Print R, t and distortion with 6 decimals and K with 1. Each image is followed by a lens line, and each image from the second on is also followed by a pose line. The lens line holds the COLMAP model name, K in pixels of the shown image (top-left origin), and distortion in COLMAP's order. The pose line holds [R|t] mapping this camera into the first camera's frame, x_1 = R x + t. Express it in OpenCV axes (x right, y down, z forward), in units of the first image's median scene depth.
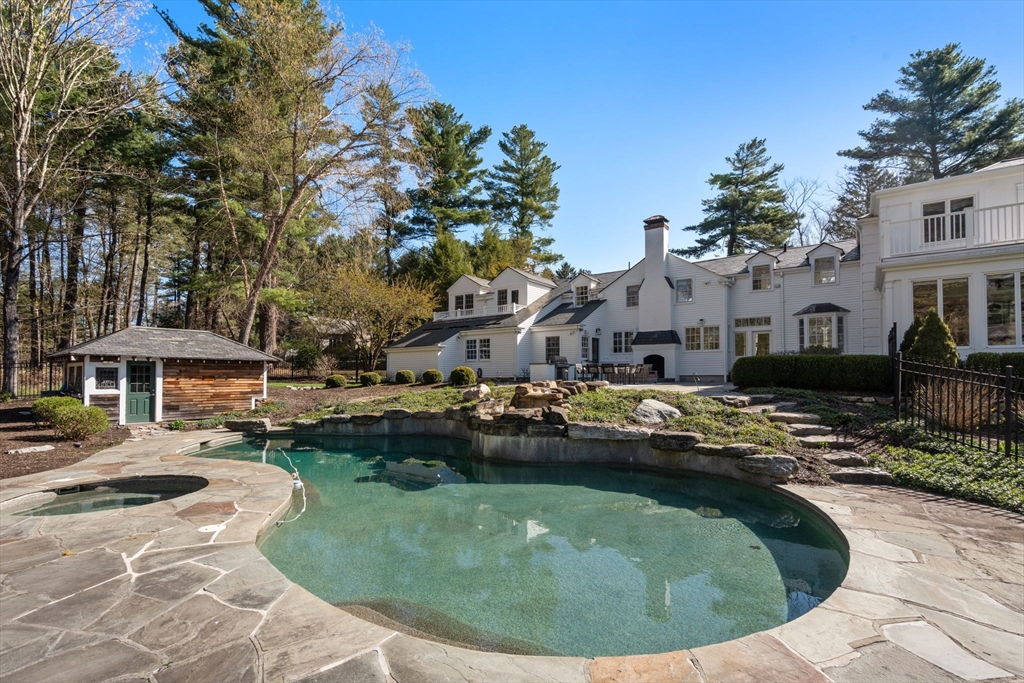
lens RADIAL K [[454.8, 0, 512.0], [0, 454.8, 370.2], [0, 0, 1]] dist [-0.000316, 0.000010]
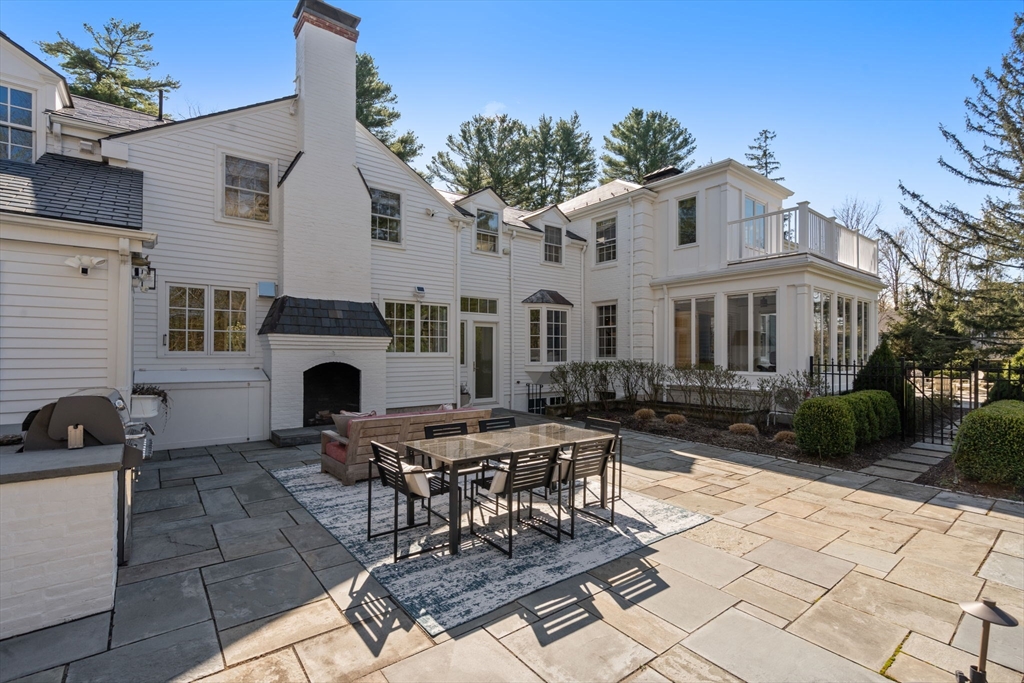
lens RADIAL K [[464.0, 0, 512.0], [0, 464.0, 341.5], [0, 0, 1]] dist [-0.000754, -0.000077]
pose [[0.251812, 0.019273, 0.967584, -0.024254], [-0.018784, 0.999711, -0.015025, -0.050394], [-0.967594, -0.014392, 0.252102, 0.782834]]
